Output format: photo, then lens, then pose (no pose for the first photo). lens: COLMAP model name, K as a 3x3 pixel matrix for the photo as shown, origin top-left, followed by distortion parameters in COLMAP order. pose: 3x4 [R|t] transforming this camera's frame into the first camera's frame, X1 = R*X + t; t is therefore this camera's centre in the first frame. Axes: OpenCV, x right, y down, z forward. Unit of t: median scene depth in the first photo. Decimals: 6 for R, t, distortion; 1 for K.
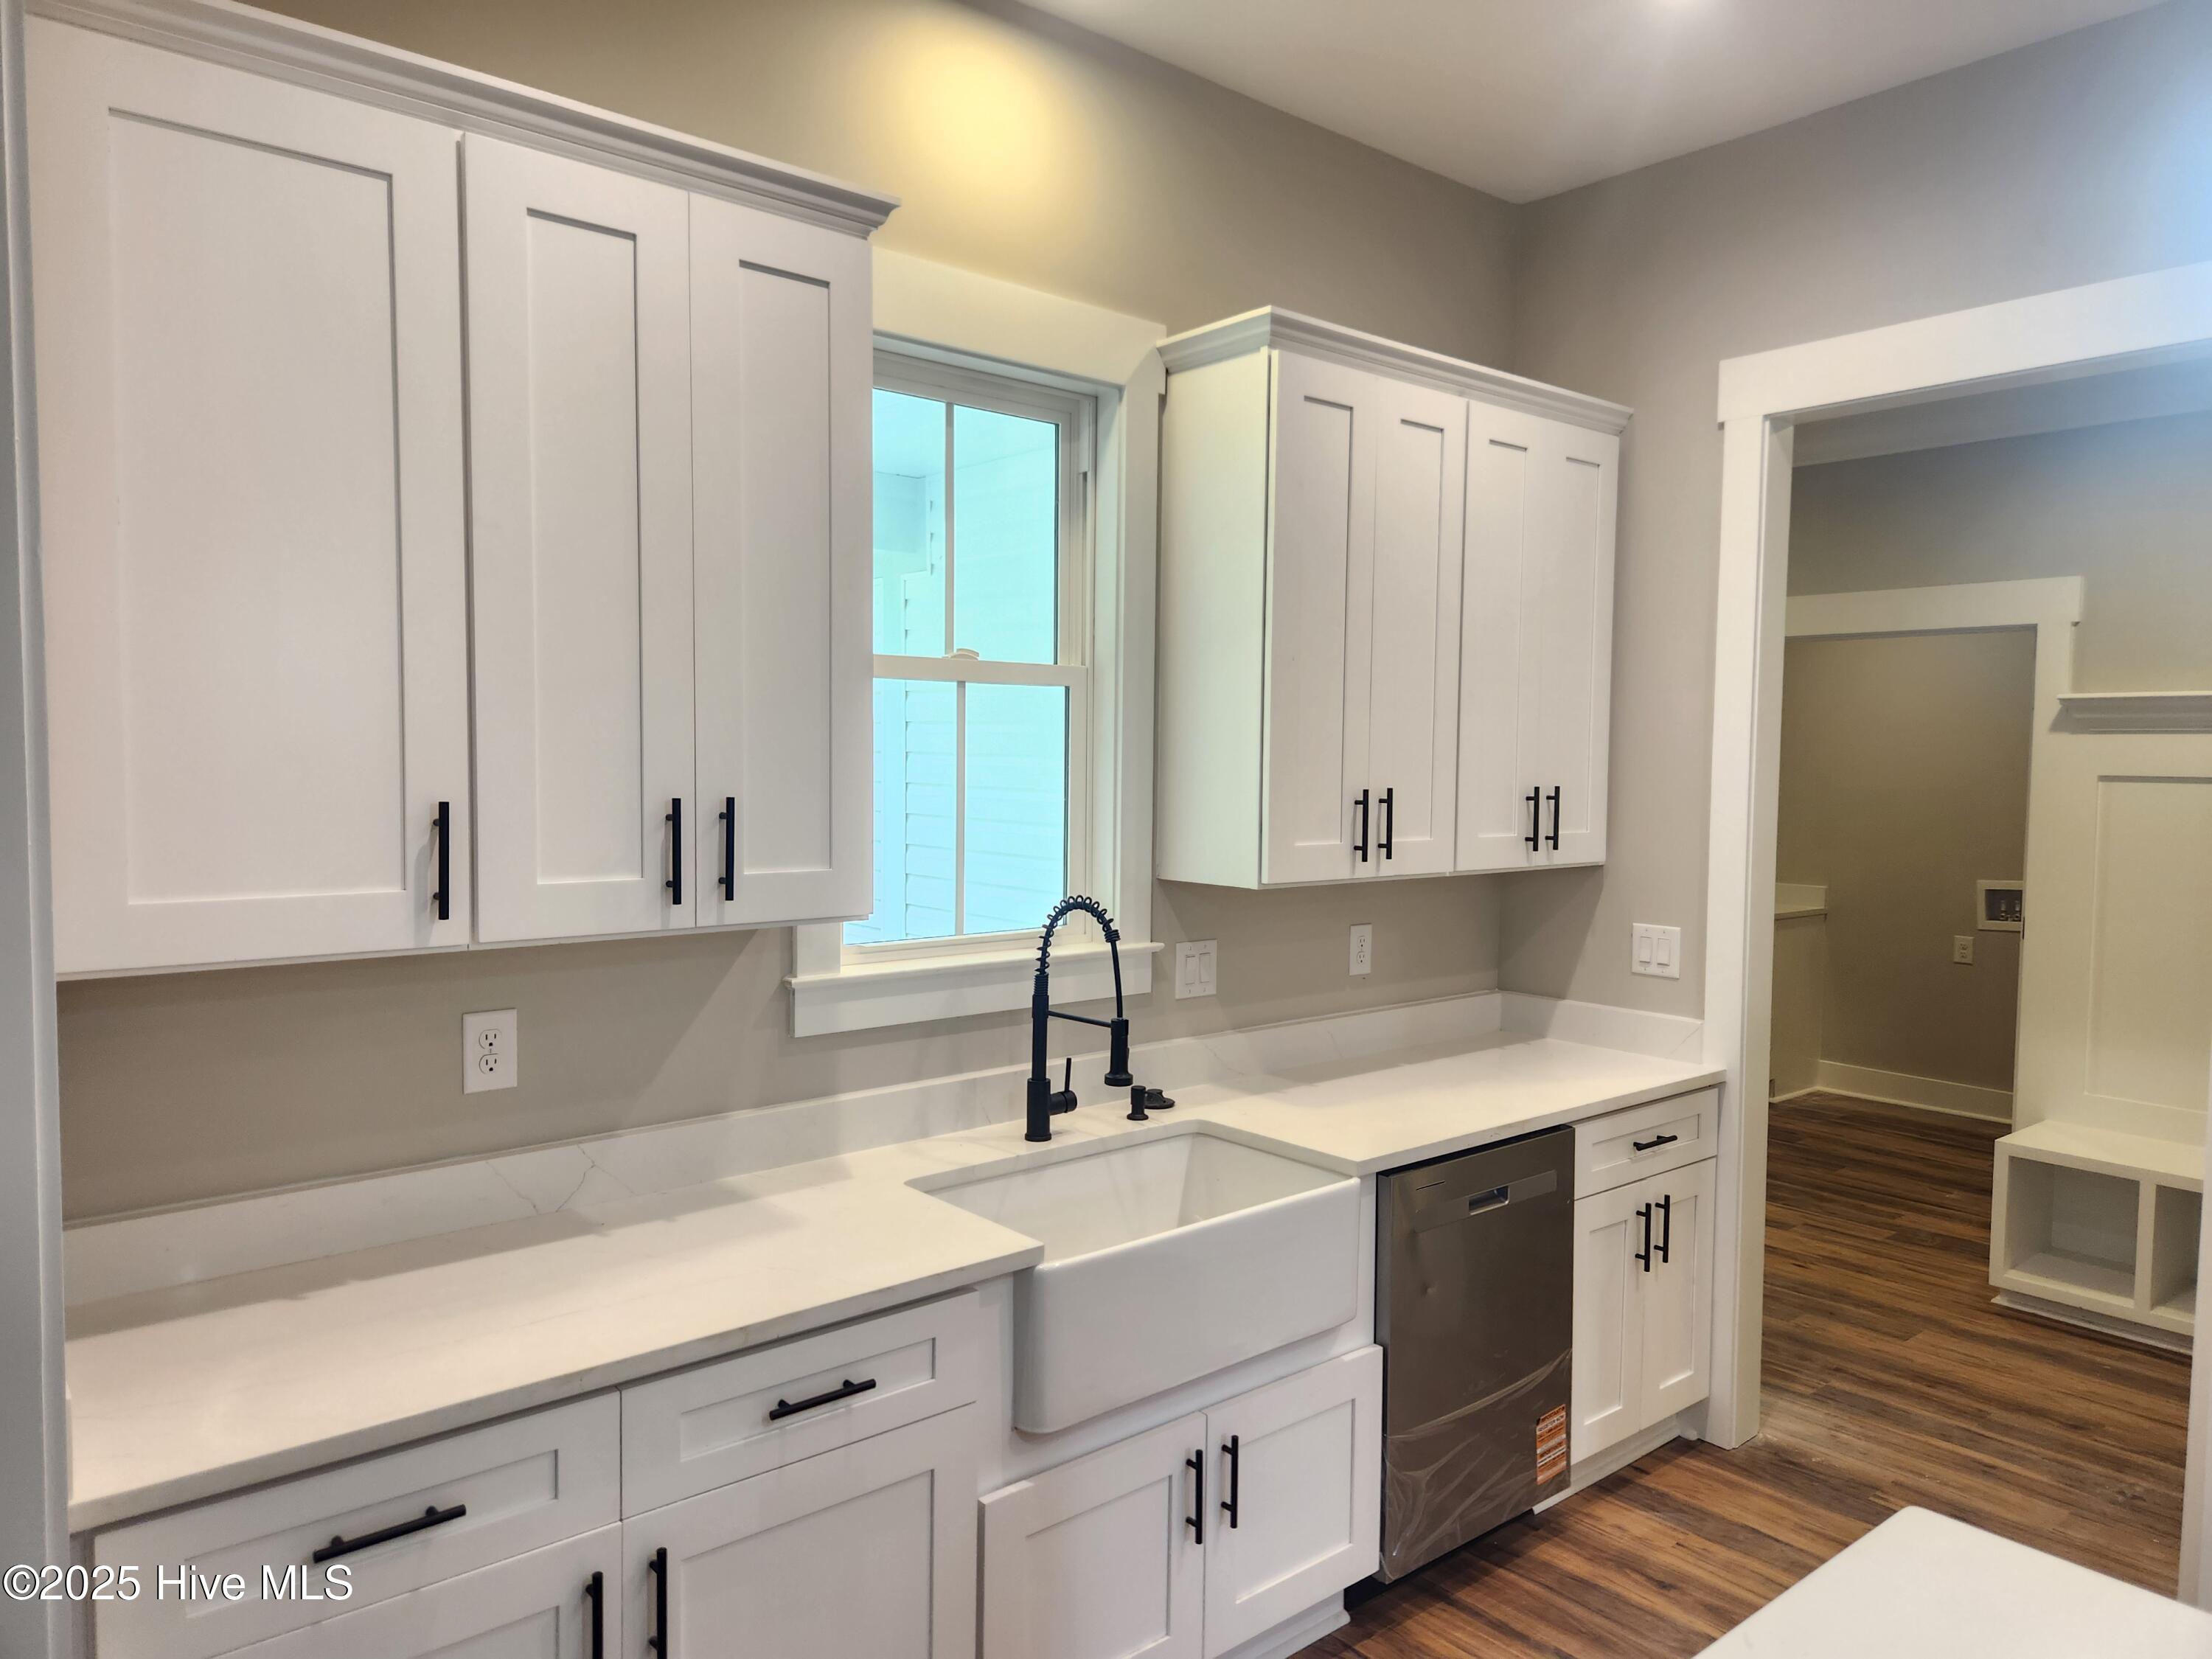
lens RADIAL K [[1504.0, 0, 1066.9], [0, 1504.0, 830.5], [0, 0, 1]] dist [0.067049, -0.064622]
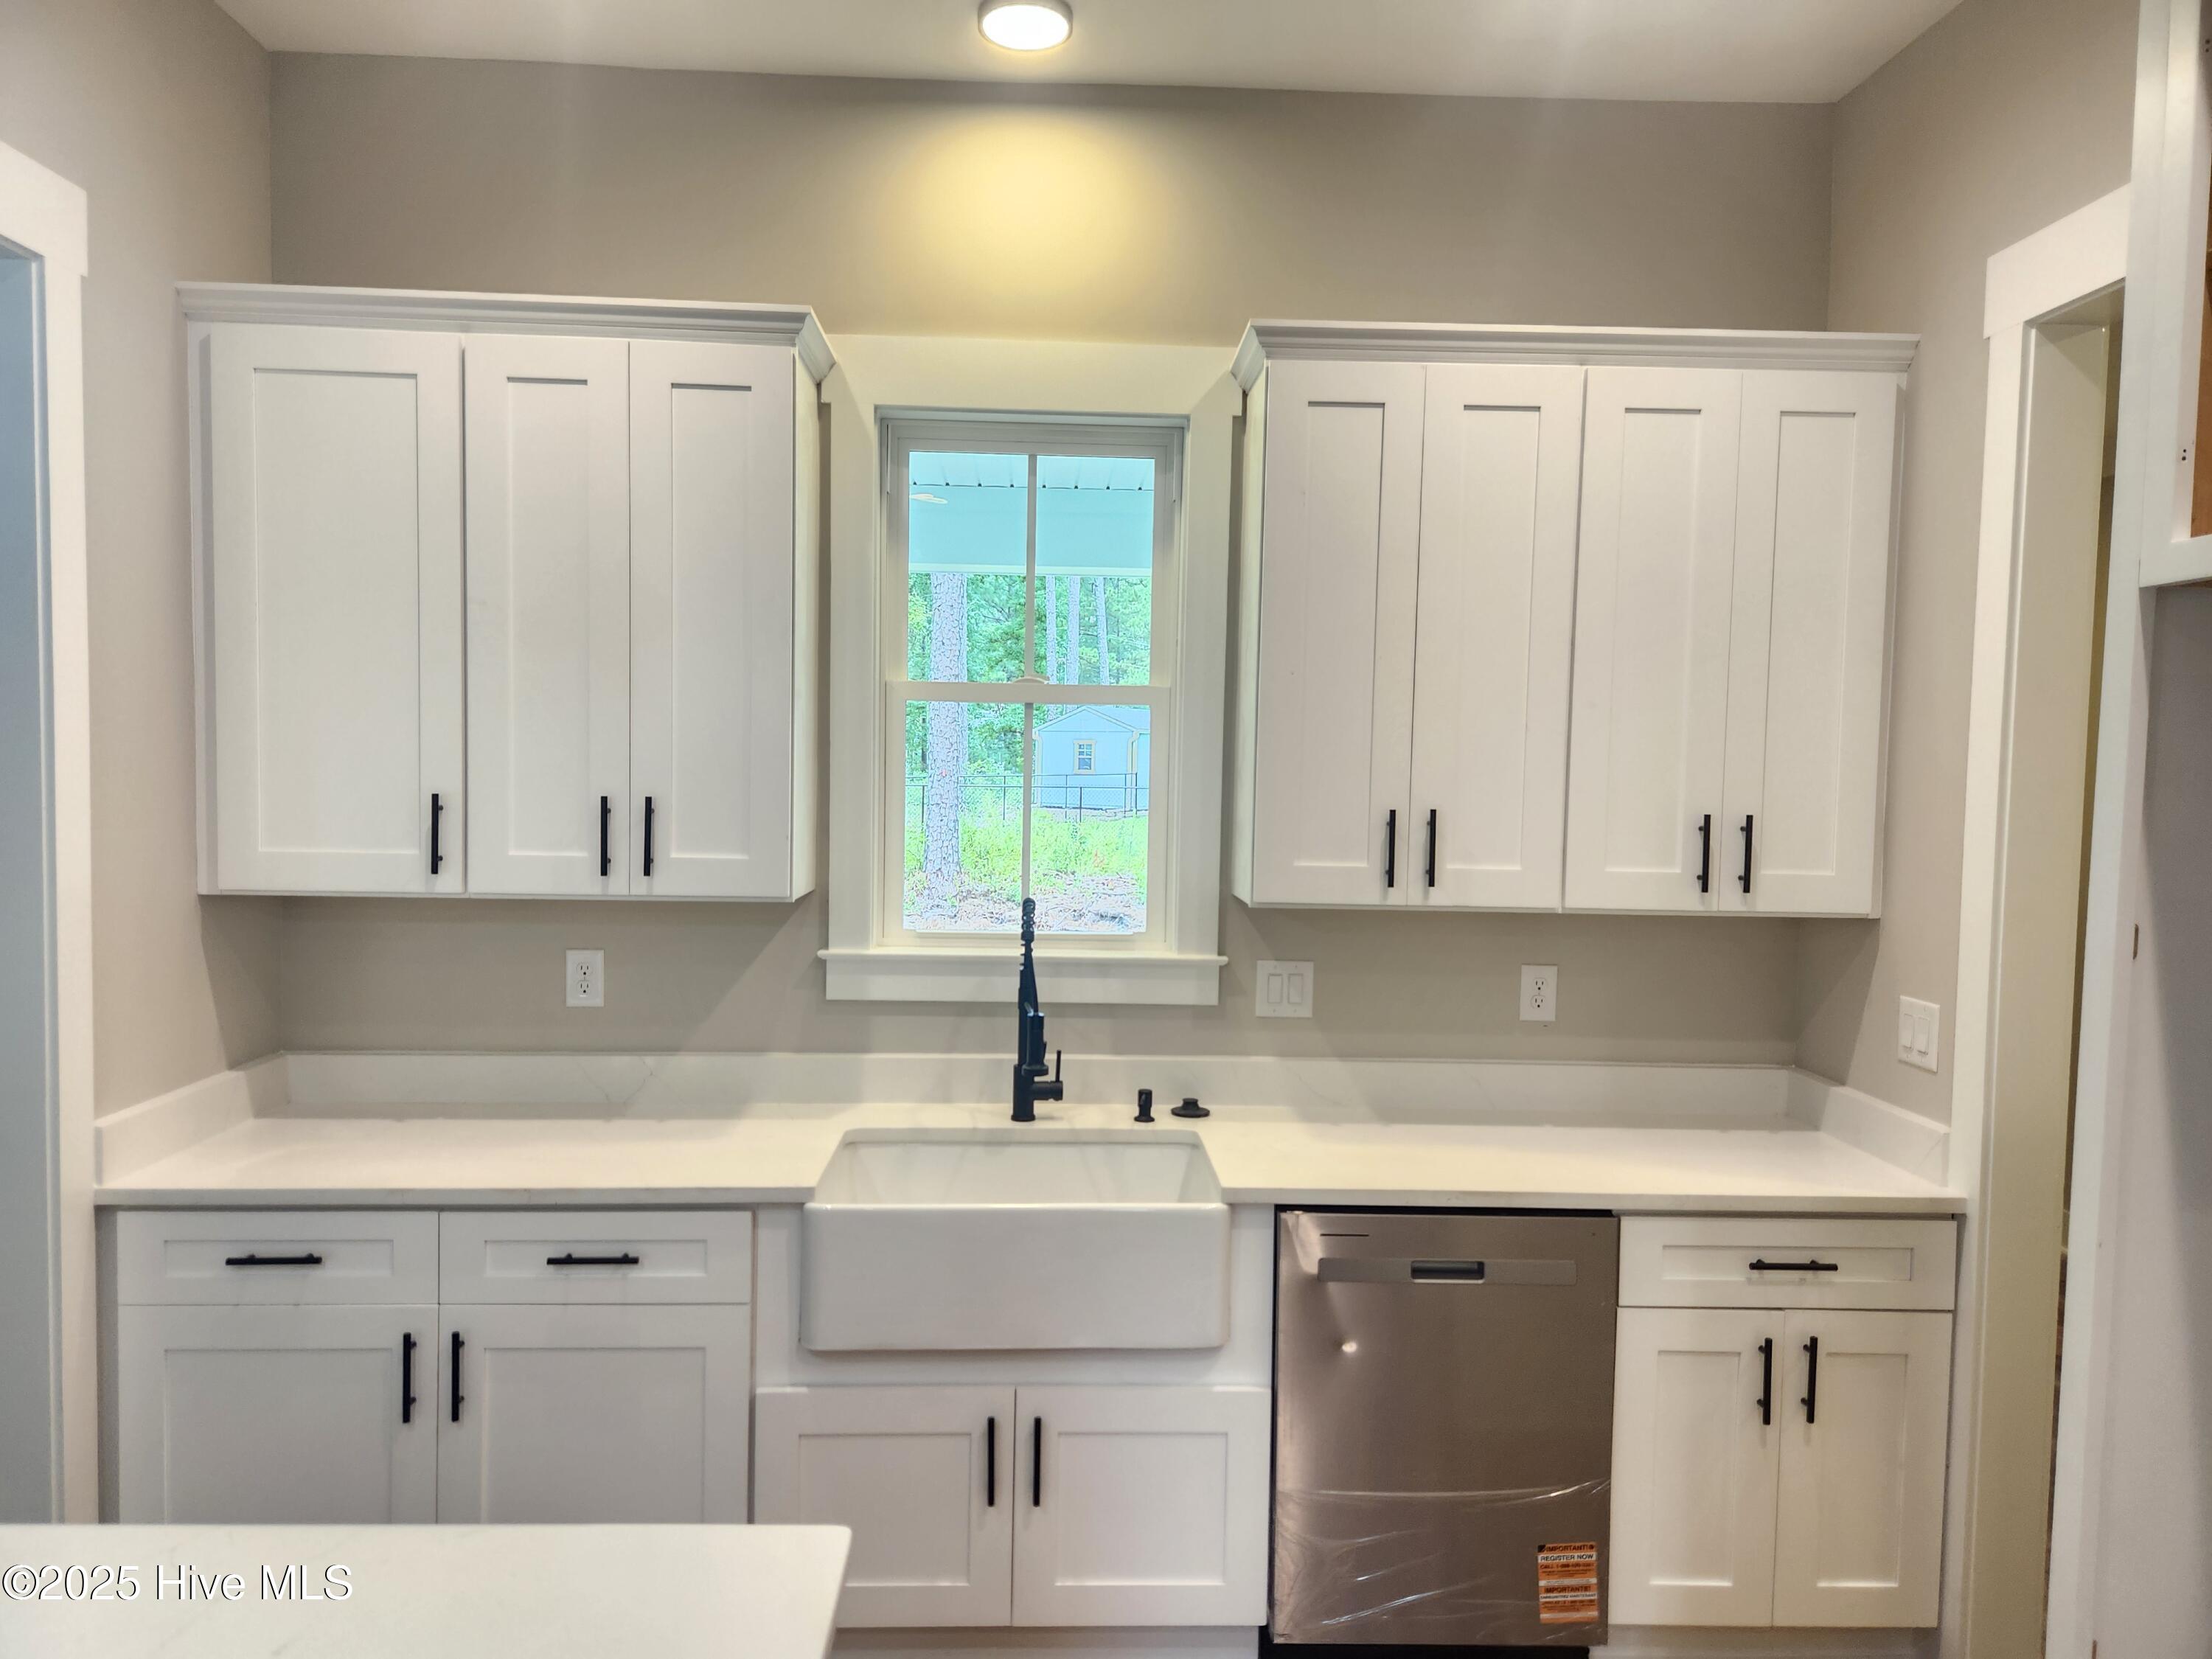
lens RADIAL K [[1489.9, 0, 1098.4], [0, 1489.9, 830.6], [0, 0, 1]] dist [0.069364, -0.061248]
pose [[0.784313, 0.032619, -0.619508, 0.655316], [-0.042790, 0.999083, -0.001568, -0.005247], [0.618888, 0.027739, 0.784989, 0.169691]]
